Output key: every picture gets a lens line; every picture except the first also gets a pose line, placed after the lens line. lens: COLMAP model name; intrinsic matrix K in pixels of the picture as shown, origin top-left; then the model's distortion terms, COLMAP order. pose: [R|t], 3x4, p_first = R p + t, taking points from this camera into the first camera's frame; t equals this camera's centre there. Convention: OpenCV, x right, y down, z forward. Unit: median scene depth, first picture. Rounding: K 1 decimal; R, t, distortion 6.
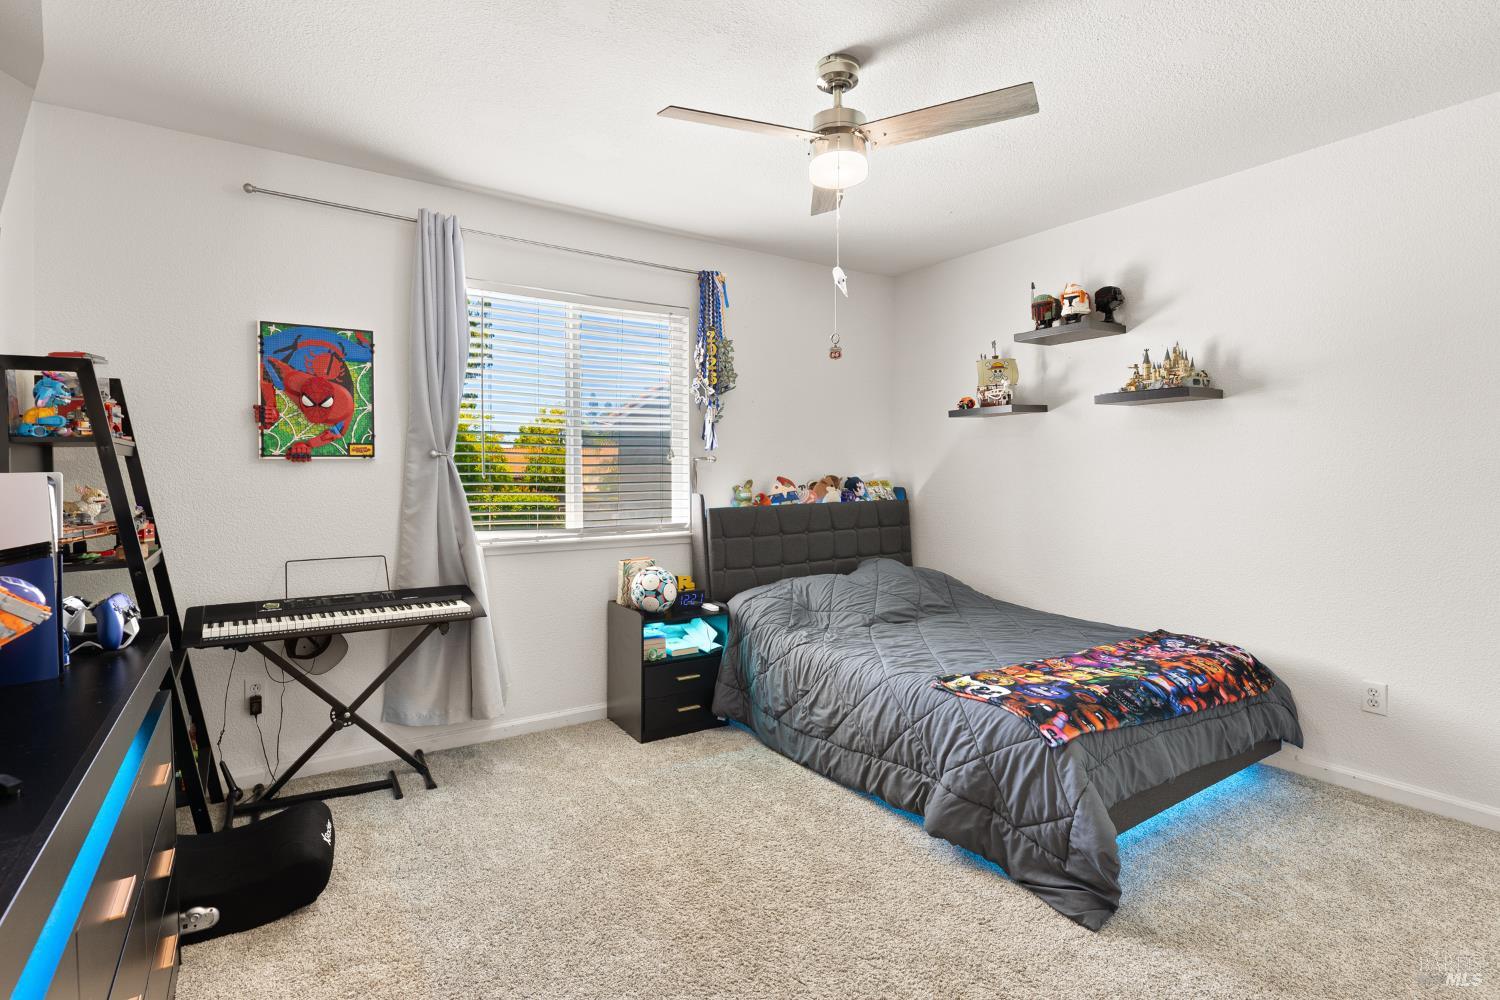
lens RADIAL K [[718.6, 0, 753.5], [0, 718.6, 474.9], [0, 0, 1]] dist [-0.004085, 0.000685]
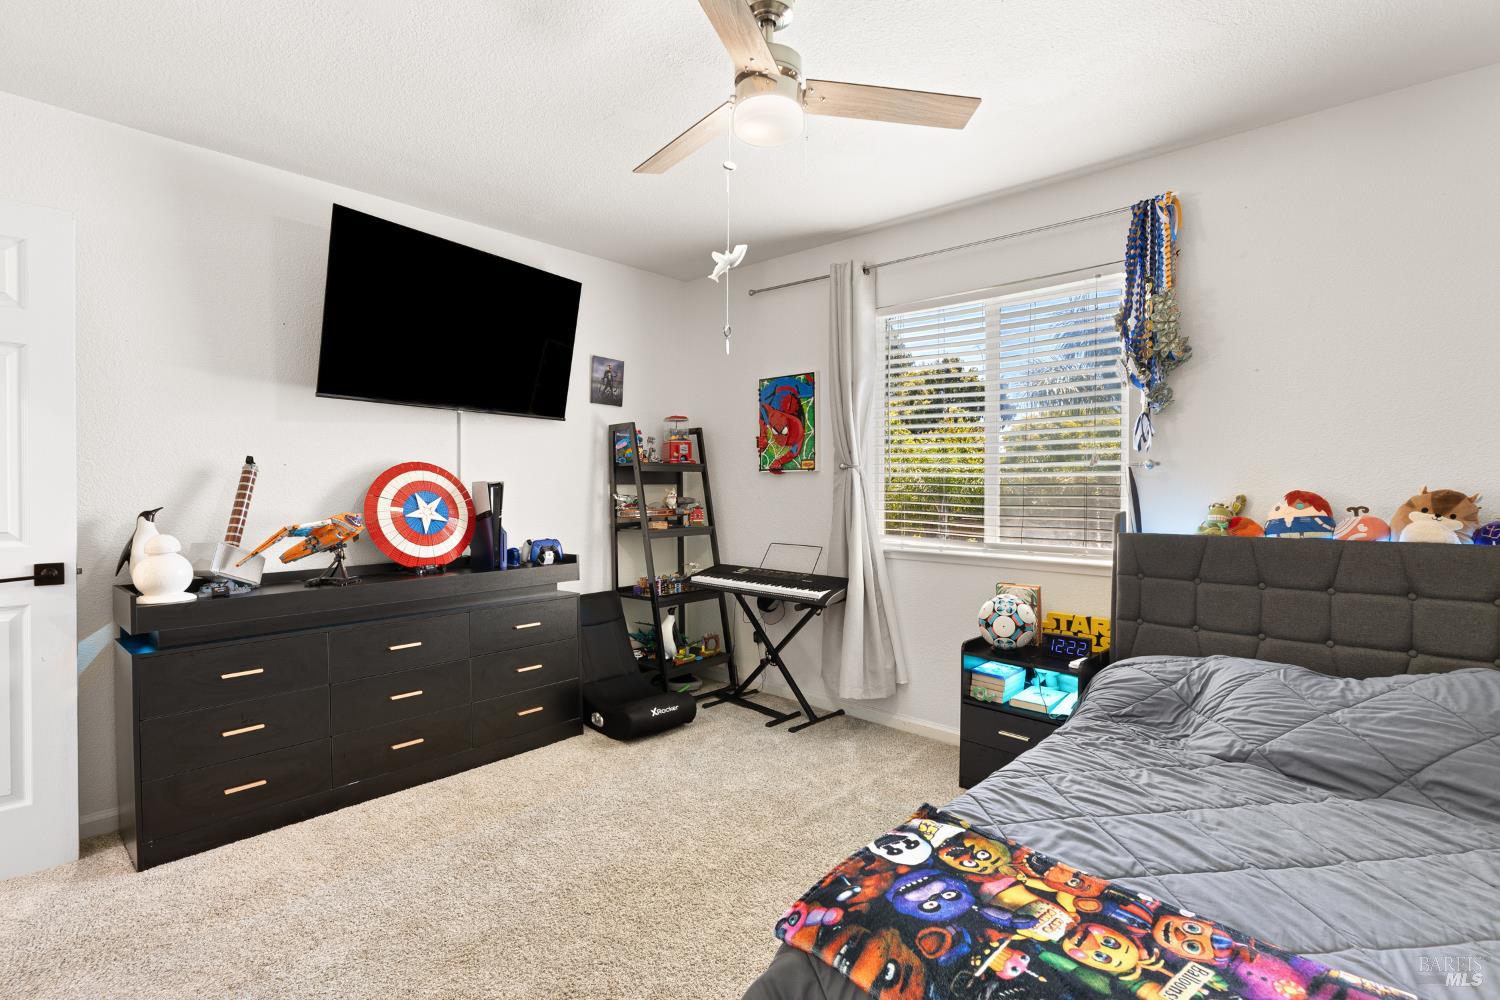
lens RADIAL K [[718.6, 0, 753.0], [0, 718.6, 497.0], [0, 0, 1]] dist [-0.004085, 0.000685]
pose [[0.236029, 0.023848, -0.971453, 0.773178], [-0.005757, 0.999716, 0.023143, -0.005890], [0.971729, 0.000130, 0.236099, 0.649101]]
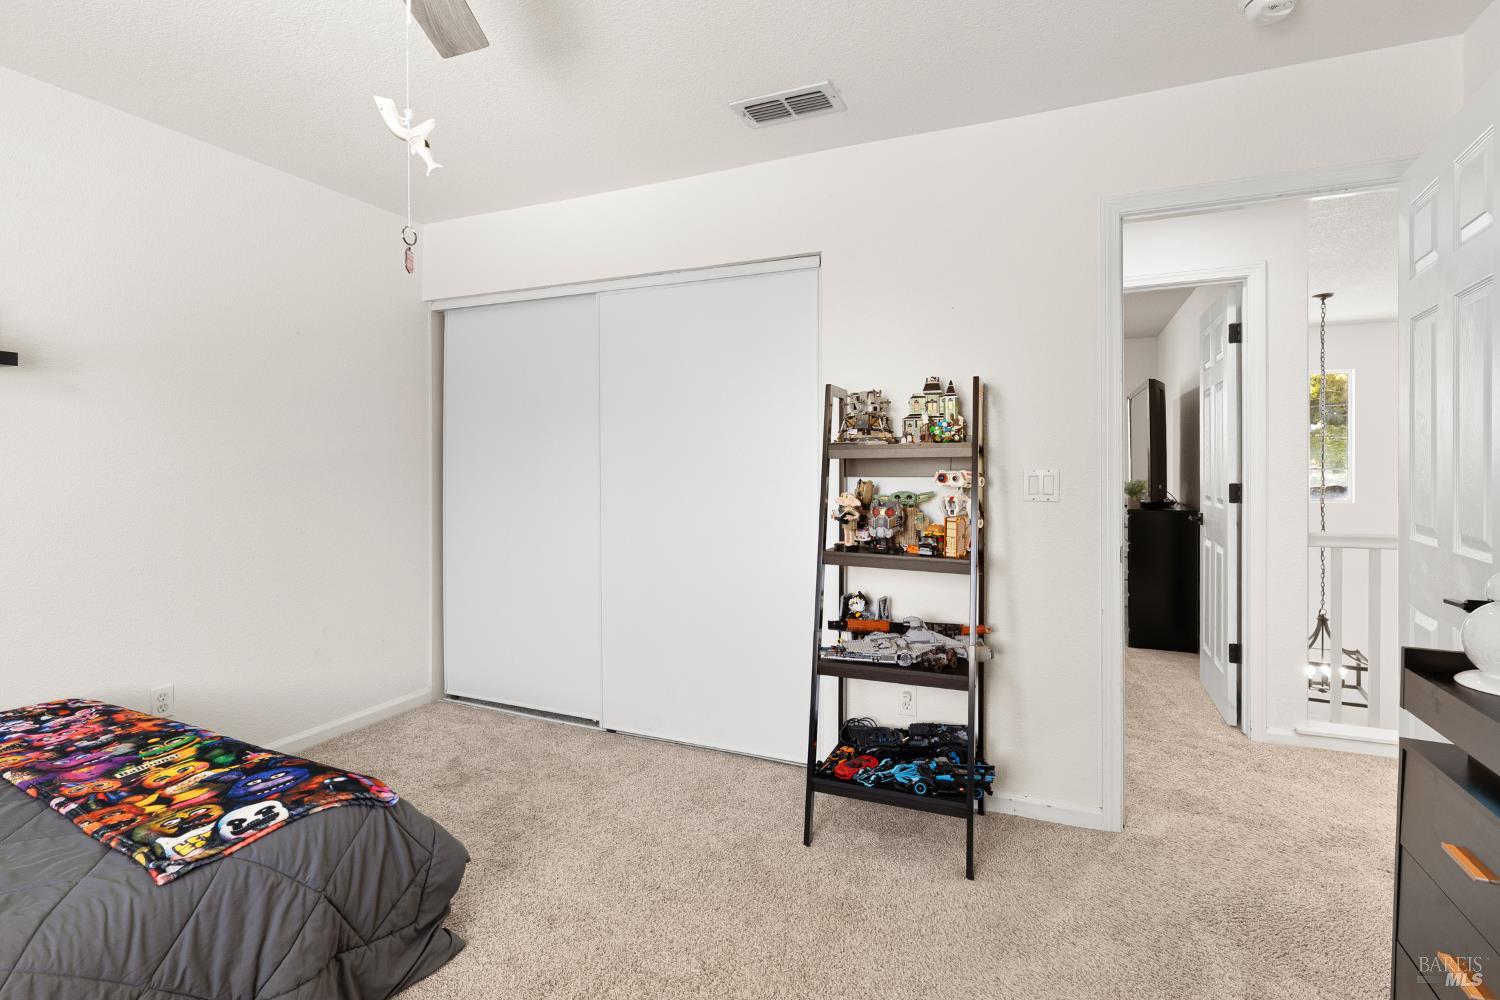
lens RADIAL K [[718.6, 0, 742.0], [0, 718.6, 462.0], [0, 0, 1]] dist [-0.004085, 0.000685]
pose [[-0.521380, 0.004588, 0.853312, -0.395037], [0.006389, 0.999979, -0.001473, -0.011905], [-0.853301, 0.004684, -0.521398, 0.844681]]
